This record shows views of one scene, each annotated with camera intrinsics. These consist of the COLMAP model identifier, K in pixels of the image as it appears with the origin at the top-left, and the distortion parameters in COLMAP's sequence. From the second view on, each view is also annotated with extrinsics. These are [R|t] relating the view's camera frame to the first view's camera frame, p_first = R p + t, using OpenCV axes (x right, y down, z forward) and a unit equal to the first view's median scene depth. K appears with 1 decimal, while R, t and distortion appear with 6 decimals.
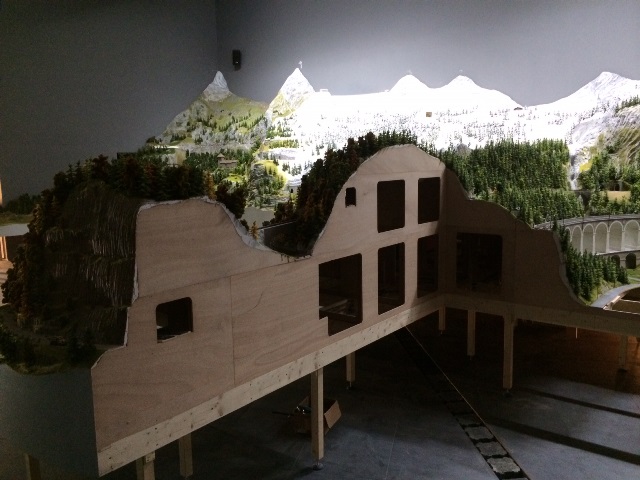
lens RADIAL K [[546.4, 0, 320.2], [0, 546.4, 238.3], [0, 0, 1]] dist [0.076976, -0.099467]
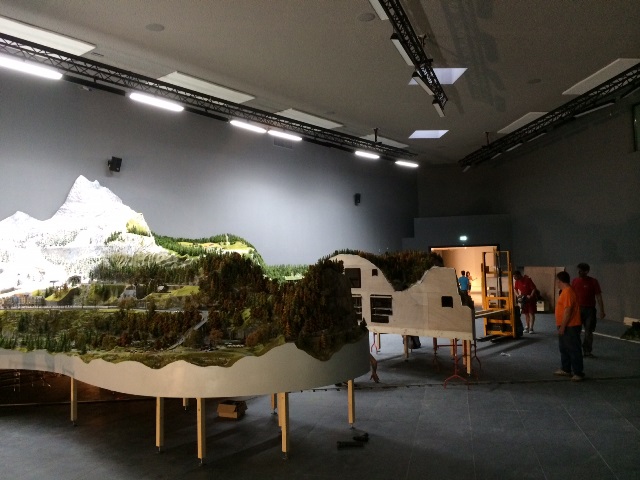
lens RADIAL K [[546.4, 0, 320.5], [0, 546.4, 234.9], [0, 0, 1]] dist [0.076976, -0.099467]
pose [[0.003570, 0.076357, 0.997074, -1.091486], [0.164242, 0.983495, -0.075905, -0.027172], [-0.986414, 0.164033, -0.009029, 0.391611]]
